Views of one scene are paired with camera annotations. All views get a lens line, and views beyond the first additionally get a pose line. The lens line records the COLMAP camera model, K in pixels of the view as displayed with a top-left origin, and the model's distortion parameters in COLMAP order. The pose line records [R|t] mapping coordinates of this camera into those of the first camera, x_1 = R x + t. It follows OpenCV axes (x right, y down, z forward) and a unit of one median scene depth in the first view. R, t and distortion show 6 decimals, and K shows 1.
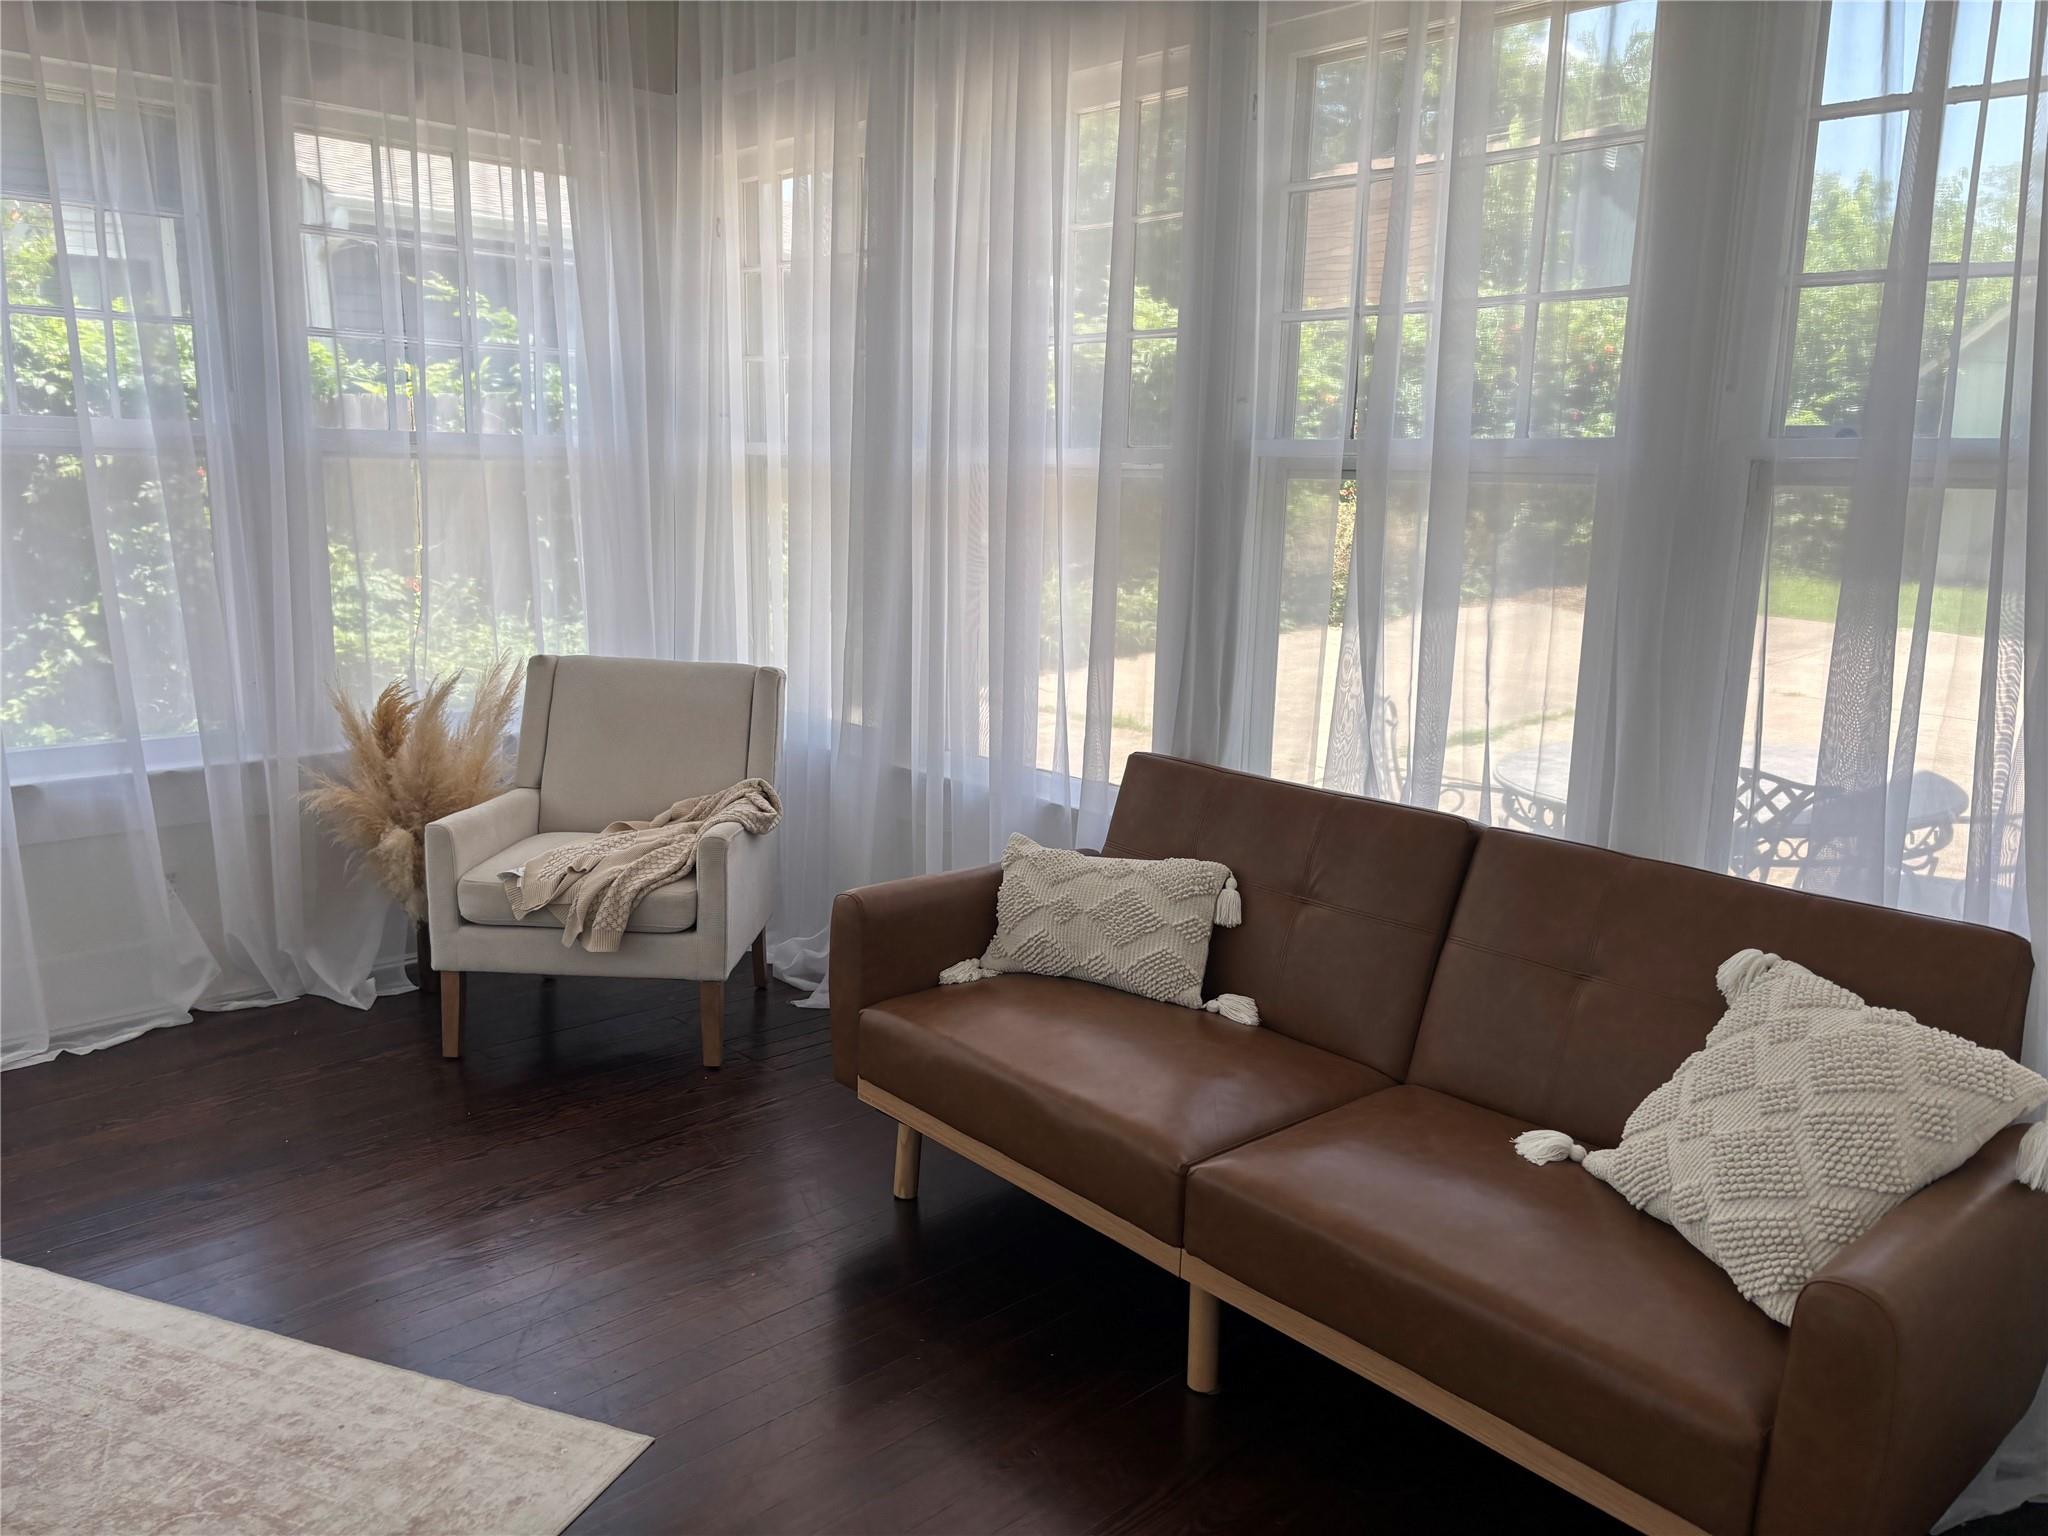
lens RADIAL K [[1543.8, 0, 1025.0], [0, 1543.8, 770.5], [0, 0, 1]] dist [0.043917, -0.045046]
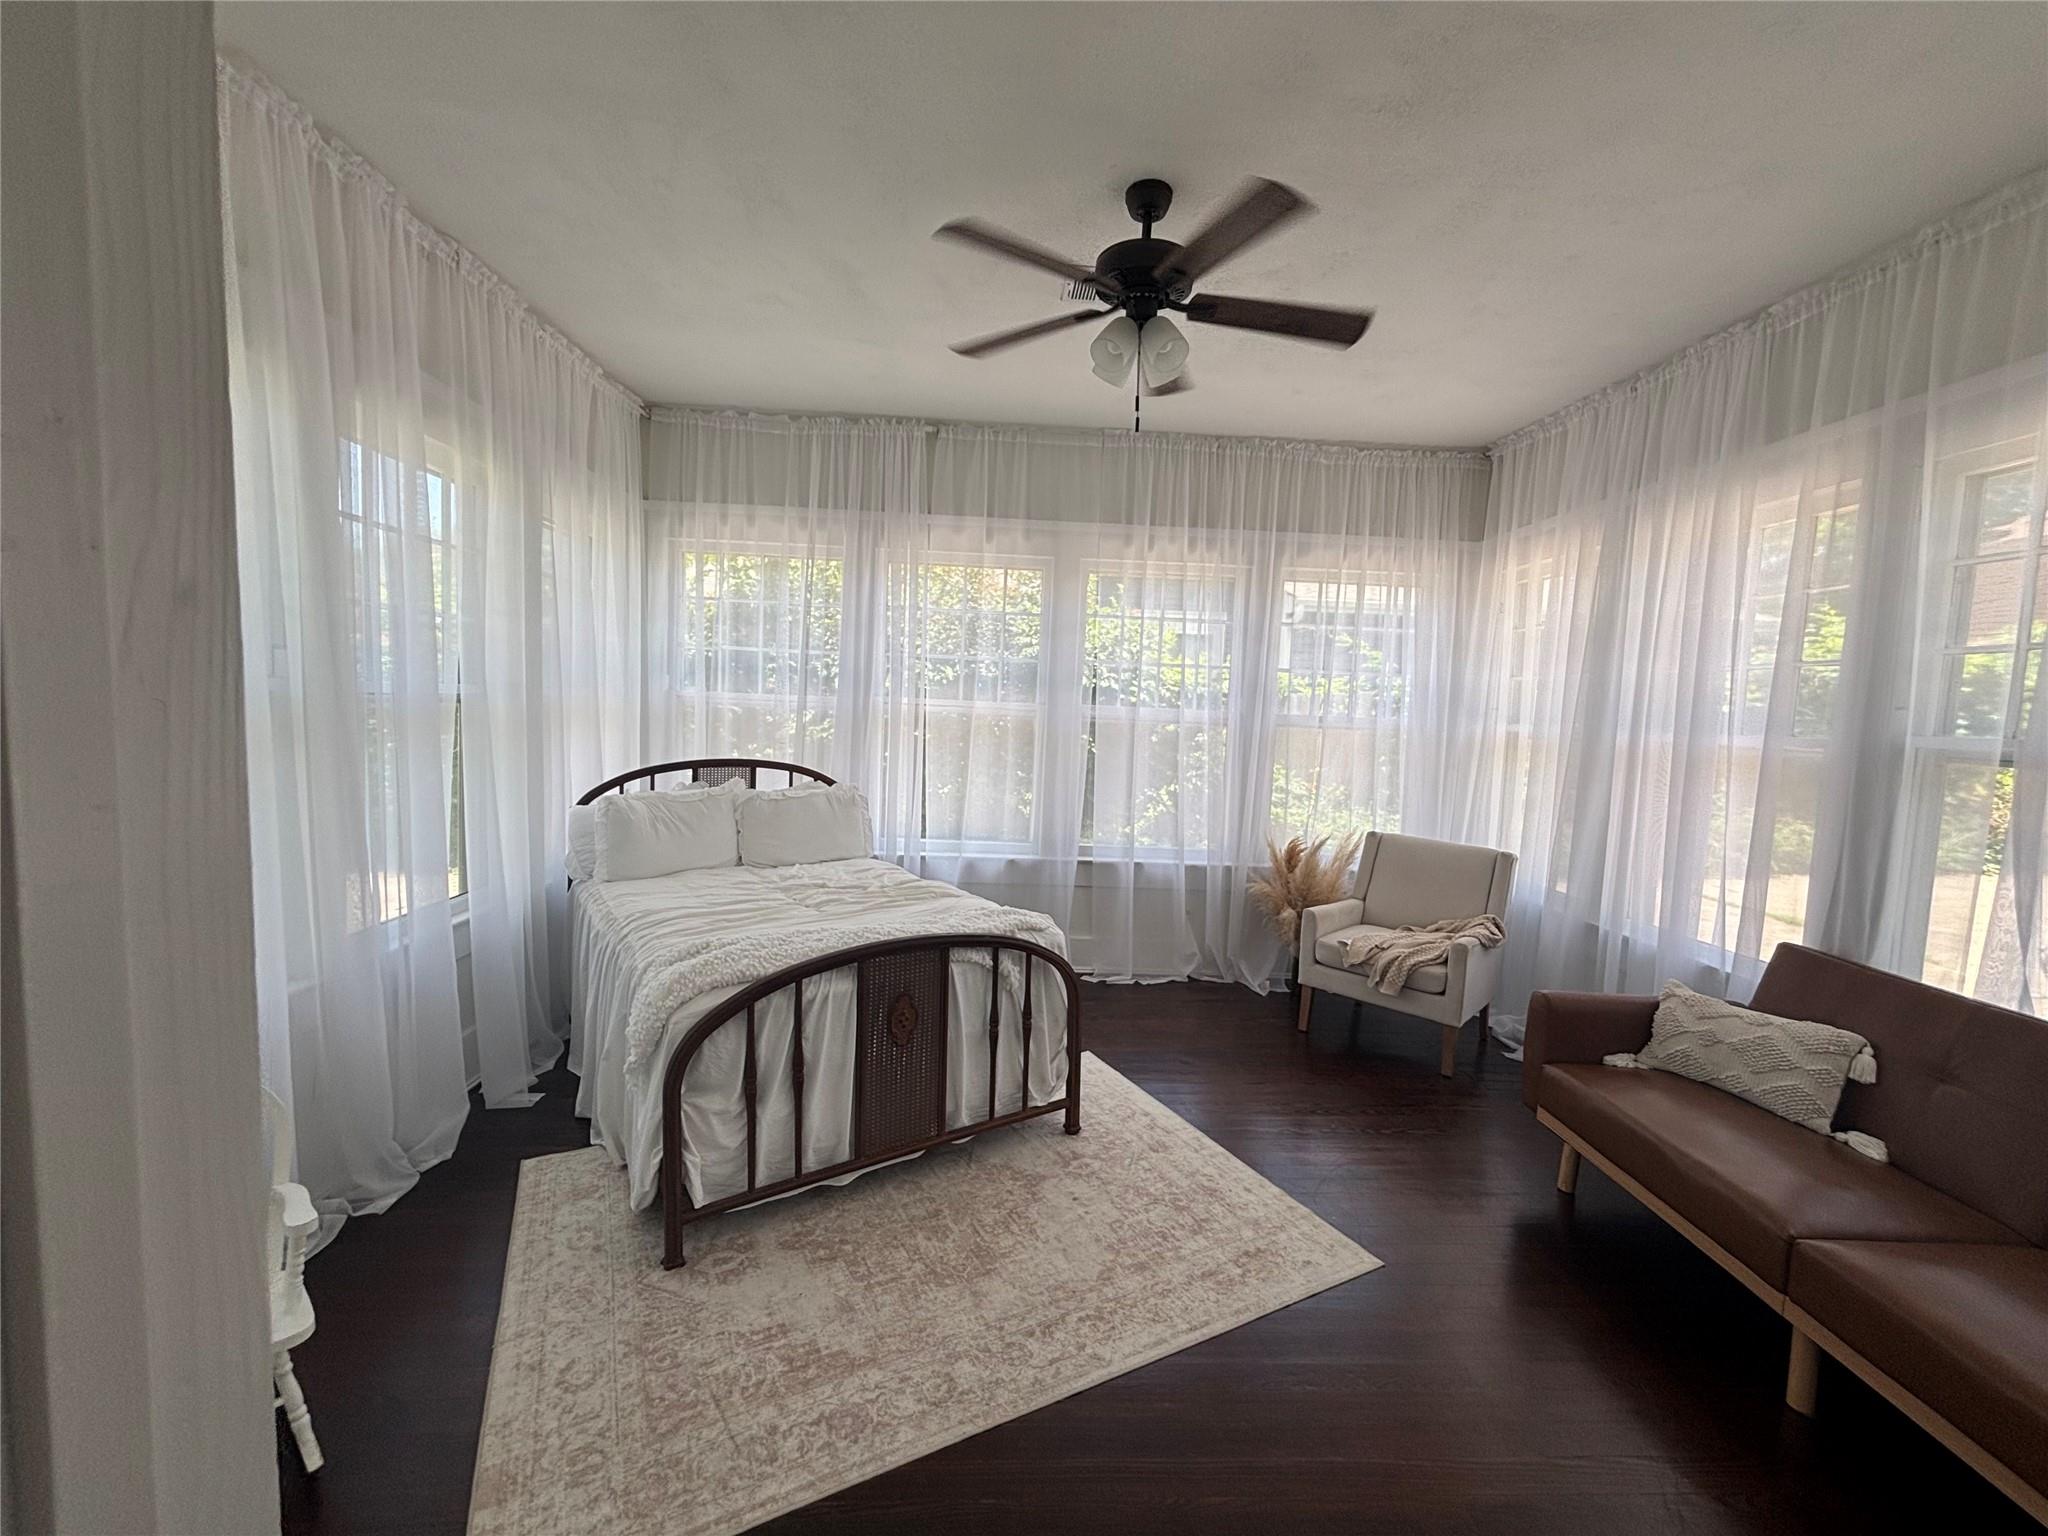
lens RADIAL K [[828.7, 0, 1028.2], [0, 828.7, 764.6], [0, 0, 1]] dist [0.002038, -0.001508]
pose [[0.760221, 0.058614, -0.647015, 0.024318], [-0.152223, 0.984268, -0.089691, 0.001571], [0.631580, 0.166675, 0.757183, -0.064138]]
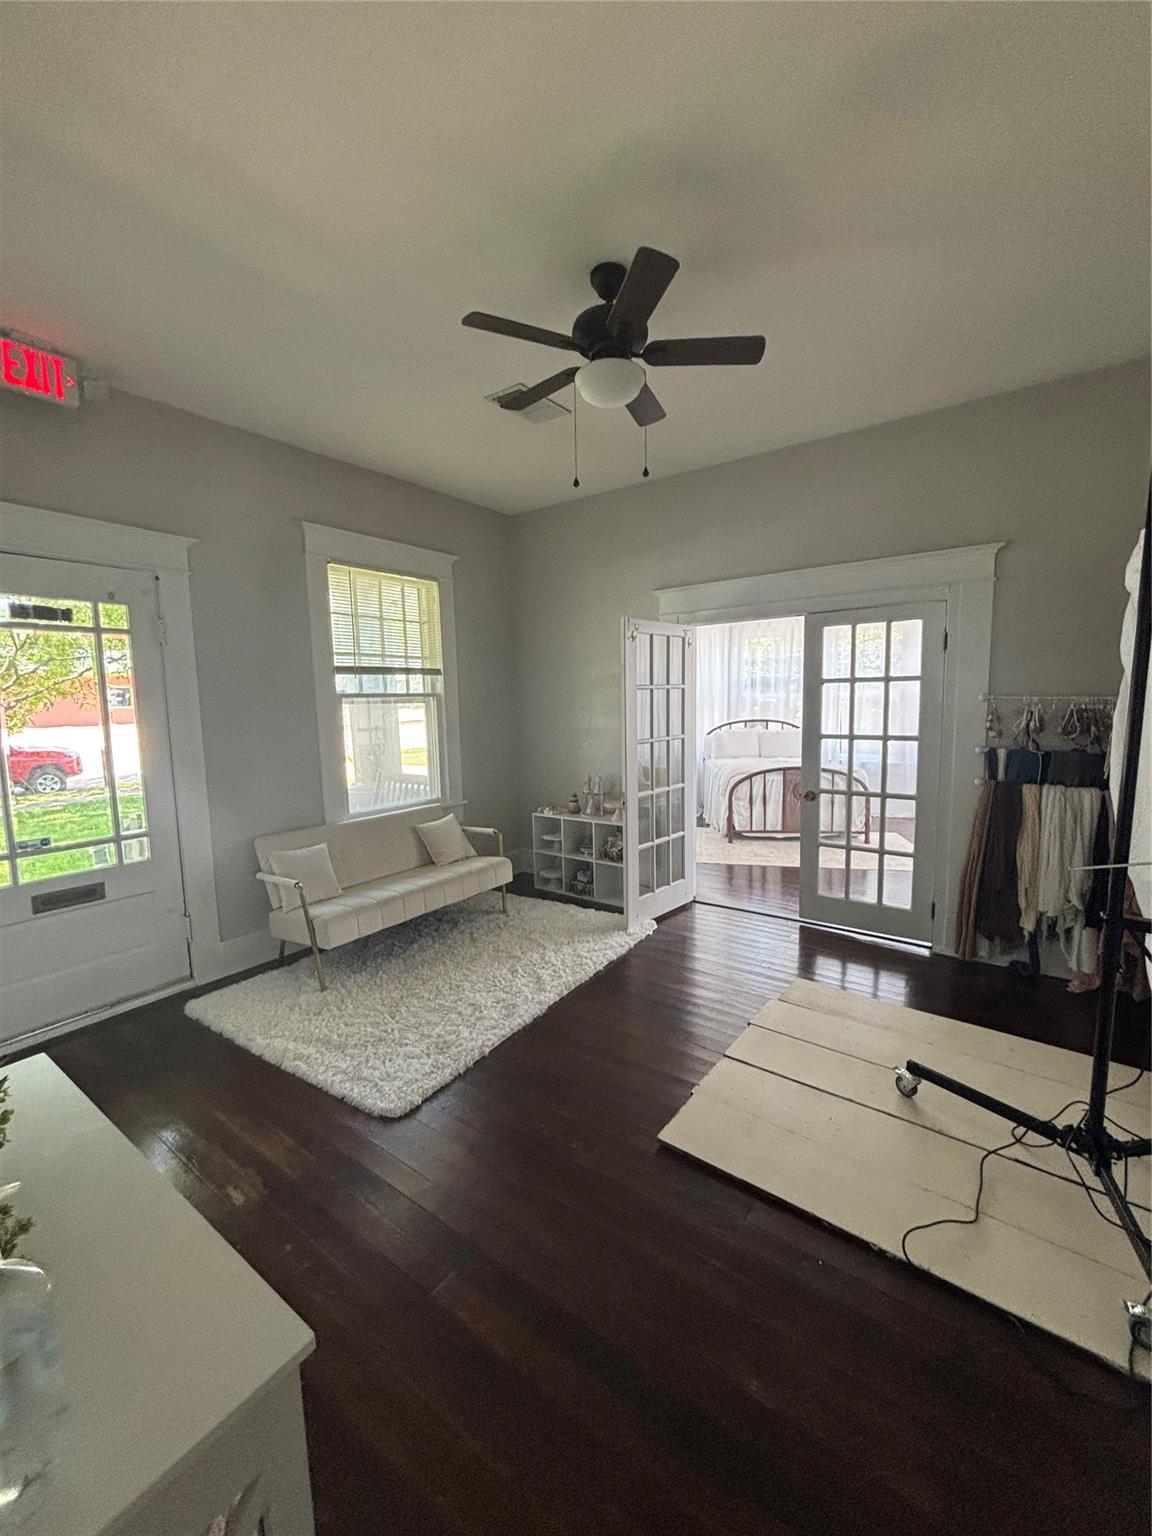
lens RADIAL K [[621.5, 0, 578.8], [0, 621.5, 767.1], [0, 0, 1]] dist [0.002038, -0.001508]
pose [[0.181774, 0.091408, -0.979083, 1.047696], [-0.176985, 0.982452, 0.058864, 0.106911], [0.967282, 0.162583, 0.194762, -0.487879]]
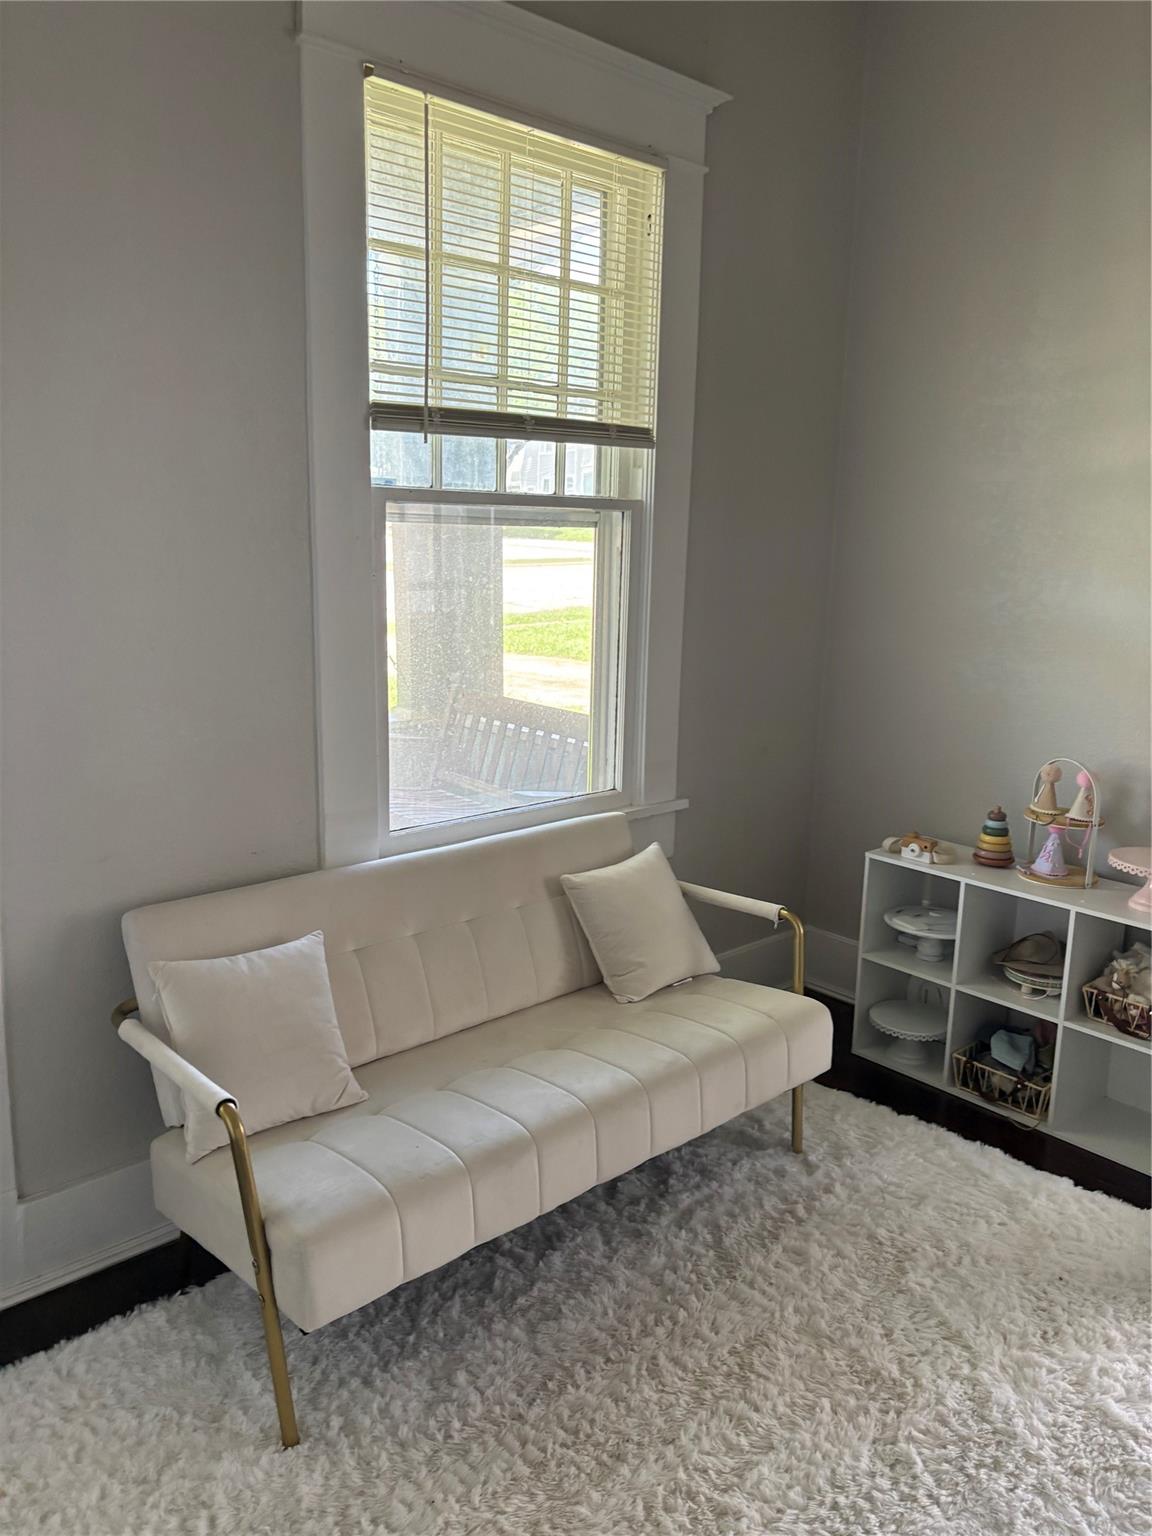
lens RADIAL K [[1157.8, 0, 556.8], [0, 1157.8, 757.3], [0, 0, 1]] dist [0.043917, -0.045046]
pose [[-0.019532, 0.181946, -0.983114, 0.609940], [-0.227103, 0.956792, 0.181587, 0.122468], [0.973675, 0.226815, 0.022633, -0.576349]]
